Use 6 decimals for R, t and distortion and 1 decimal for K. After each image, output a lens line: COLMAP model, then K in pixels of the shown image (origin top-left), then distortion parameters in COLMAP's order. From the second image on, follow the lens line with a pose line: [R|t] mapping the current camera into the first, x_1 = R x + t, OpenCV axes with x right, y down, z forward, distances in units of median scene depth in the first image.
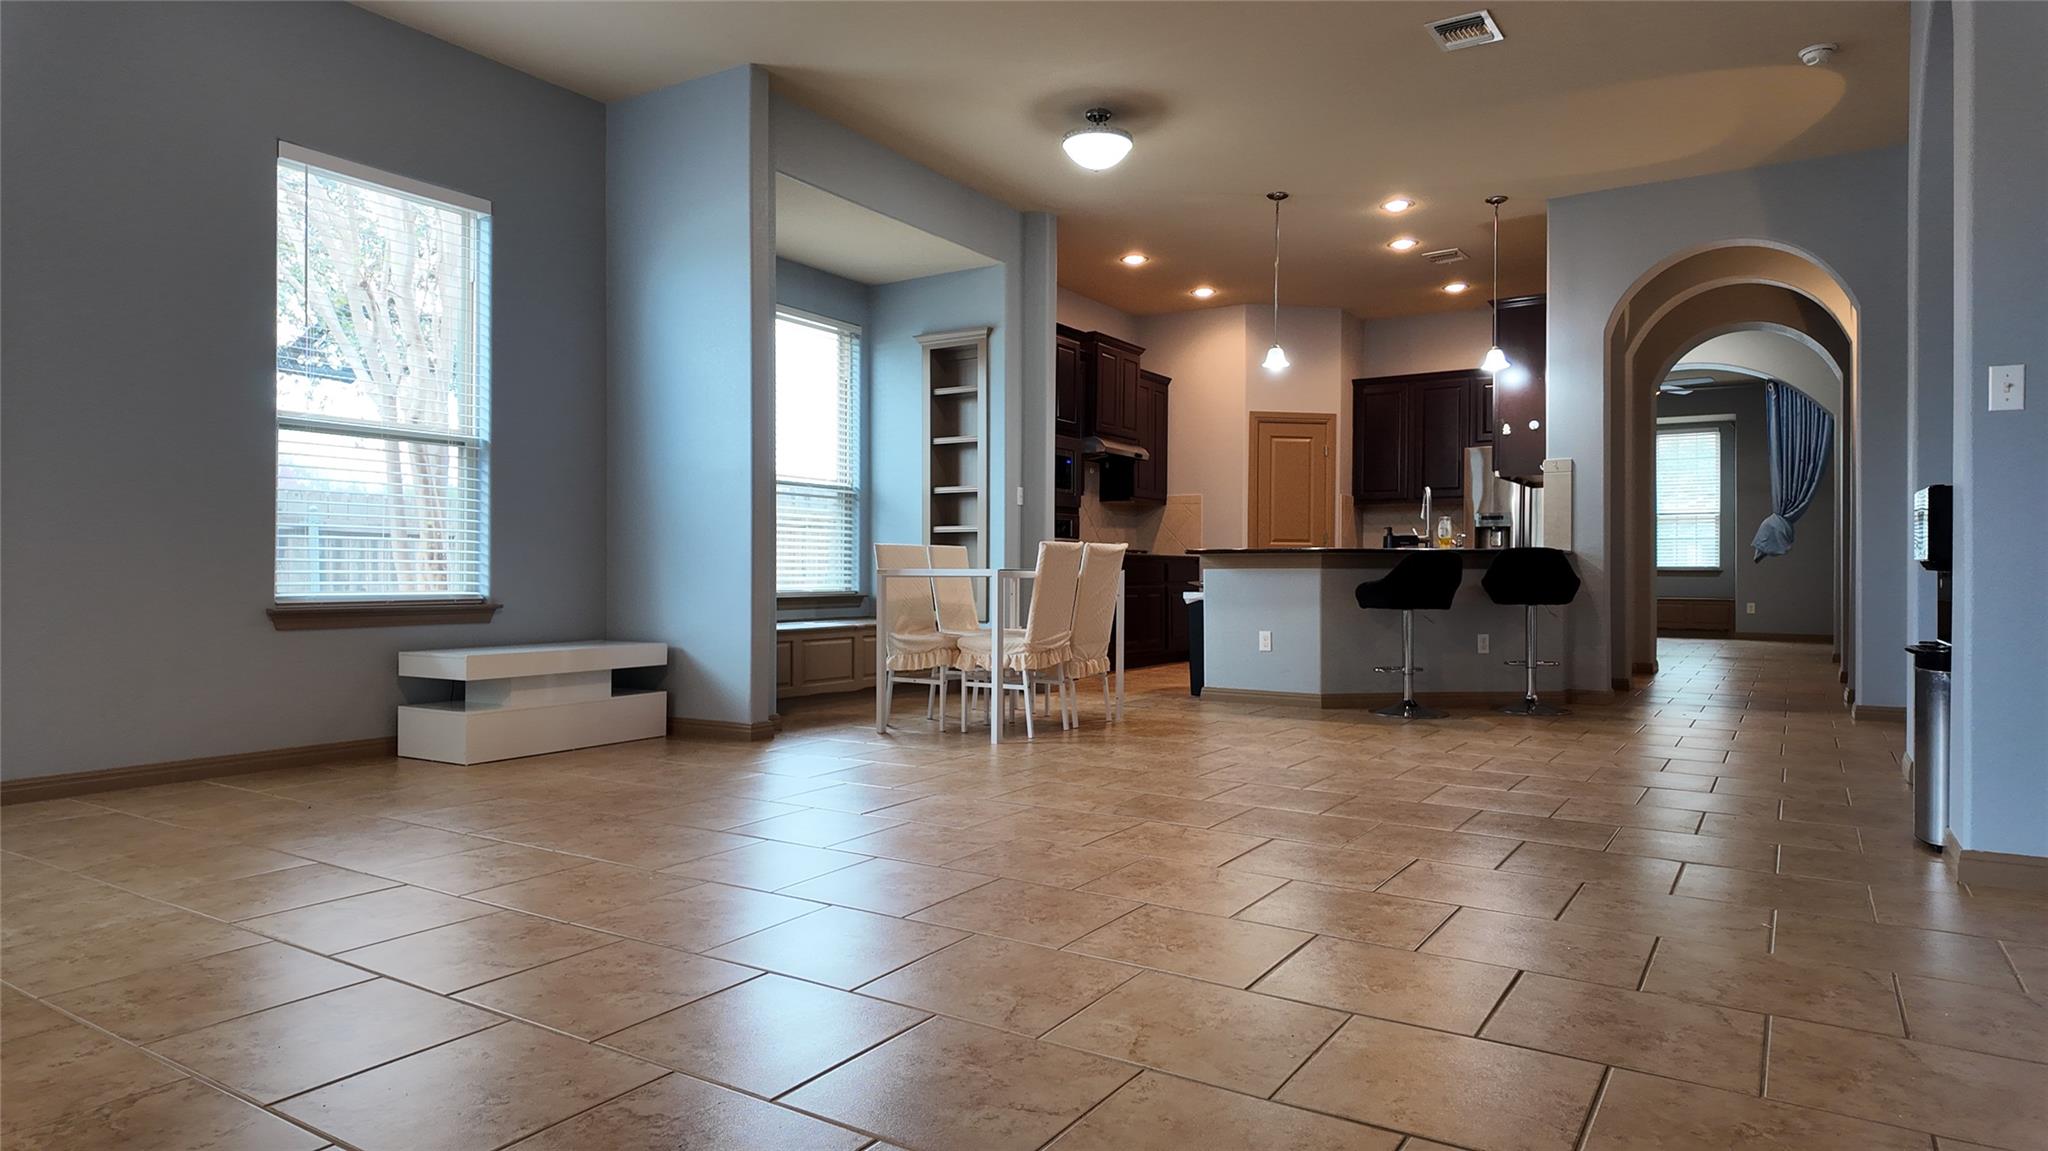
lens RADIAL K [[1190.0, 0, 1016.8], [0, 1190.0, 582.9], [0, 0, 1]] dist [0.038660, -0.032325]
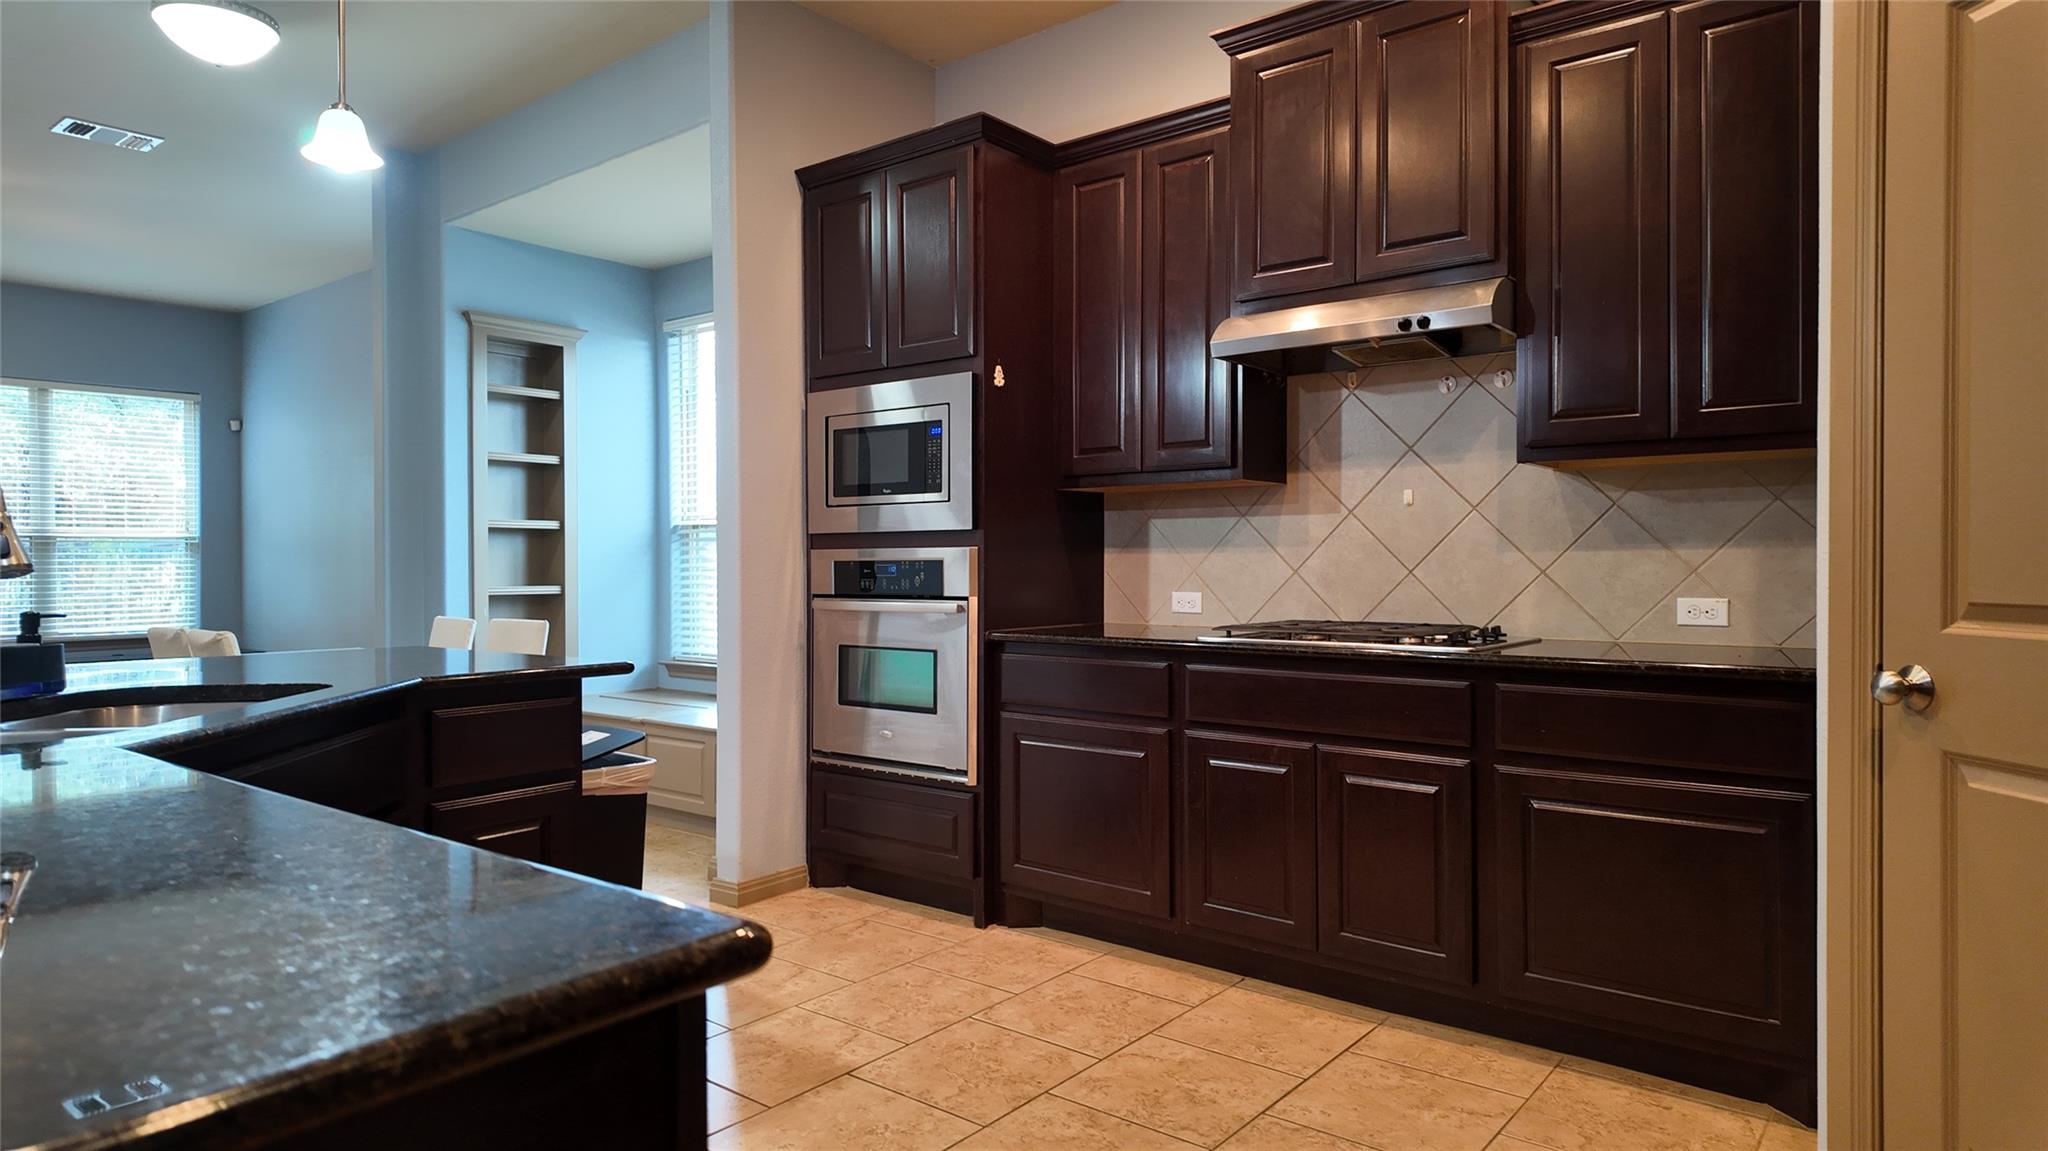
lens RADIAL K [[1190.0, 0, 1026.0], [0, 1190.0, 565.4], [0, 0, 1]] dist [0.038660, -0.032325]
pose [[-0.100309, 0.003357, -0.994951, 0.408221], [-0.003025, 0.999989, 0.003679, -0.043921], [0.994952, 0.003378, -0.100298, 0.904066]]
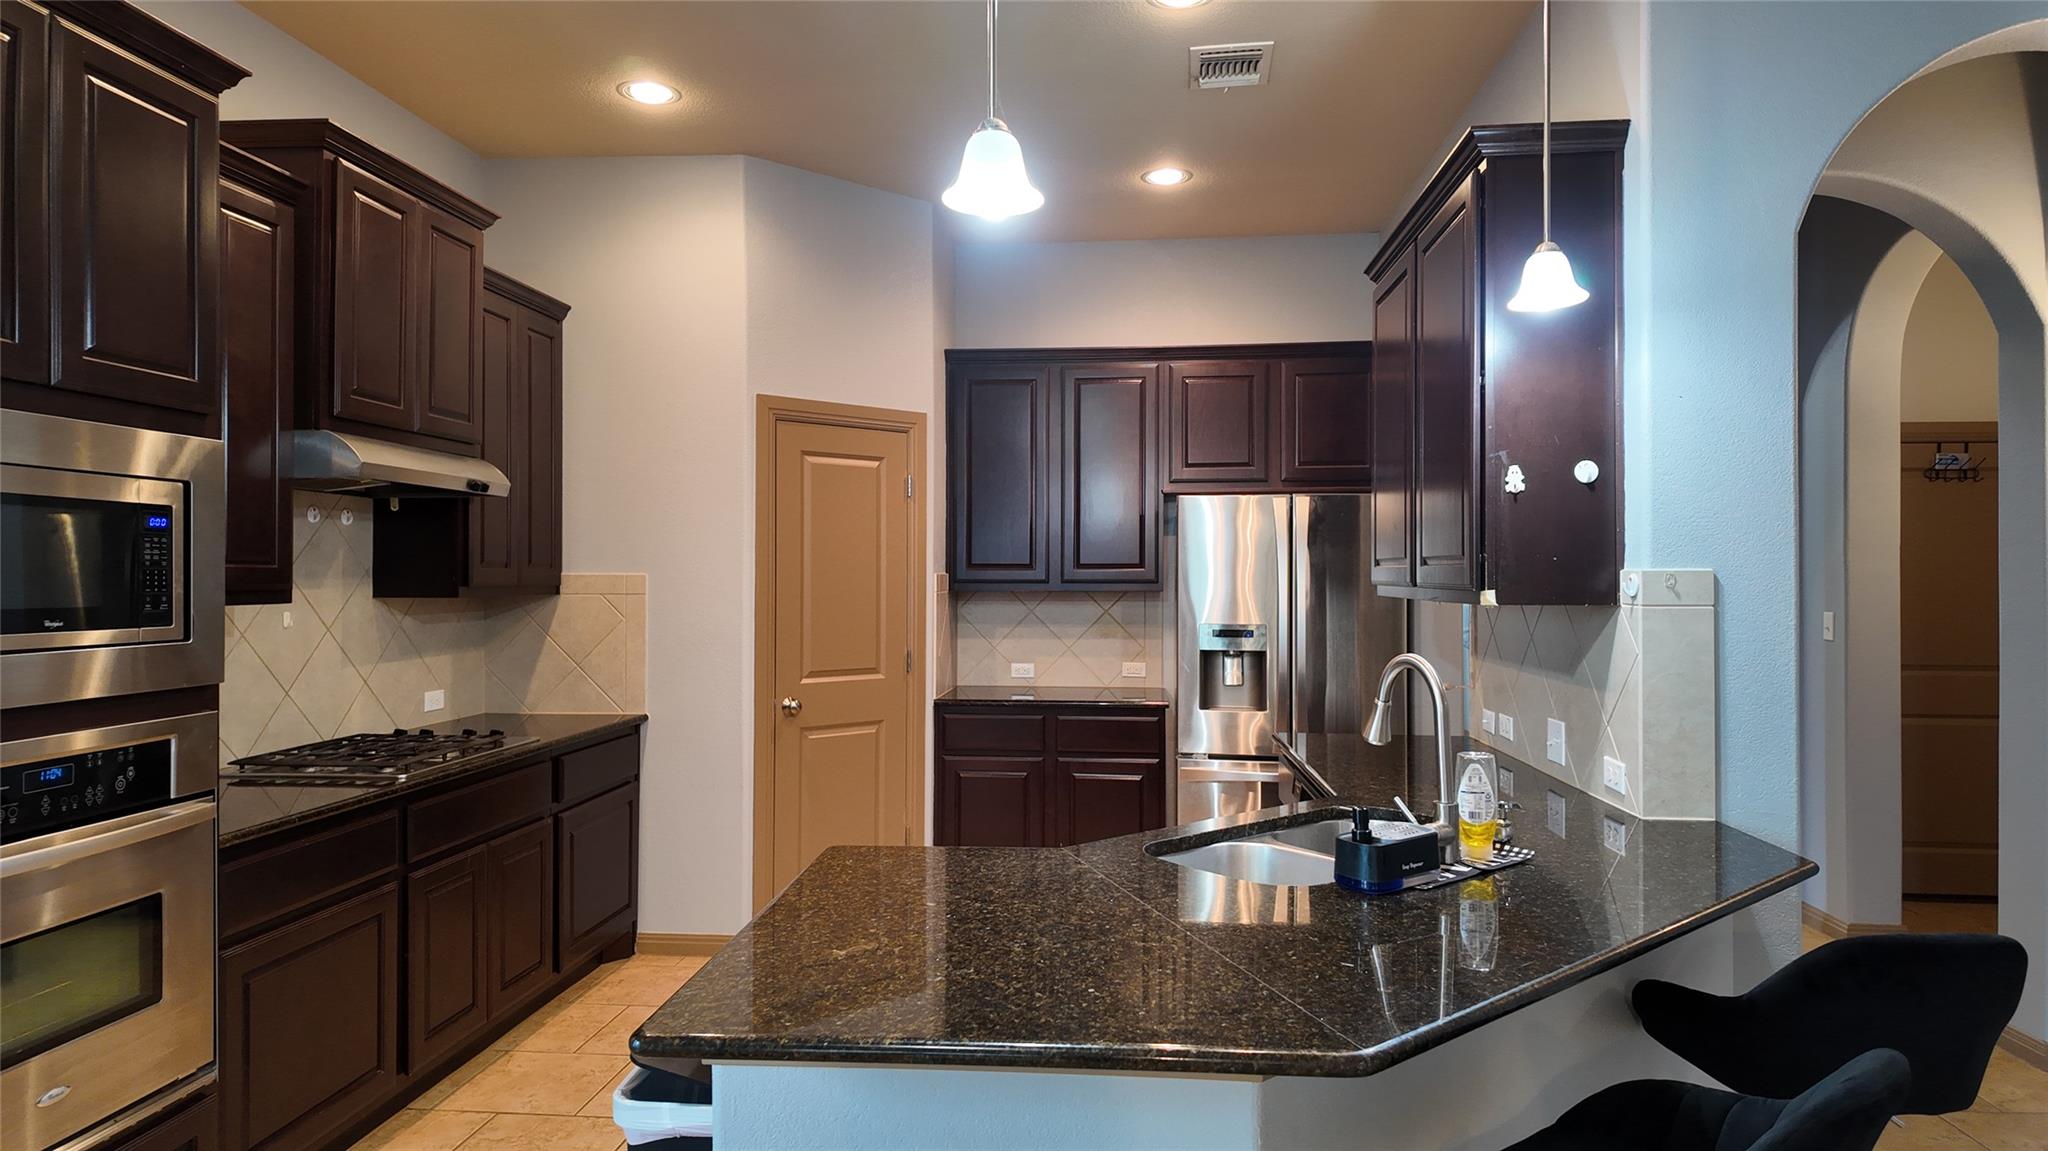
lens RADIAL K [[1190.0, 0, 1034.8], [0, 1190.0, 592.2], [0, 0, 1]] dist [0.038660, -0.032325]
pose [[0.879012, -0.006561, 0.476755, 0.073696], [0.003710, 0.999969, 0.006921, -0.072750], [-0.476786, -0.004315, 0.879009, 0.562273]]
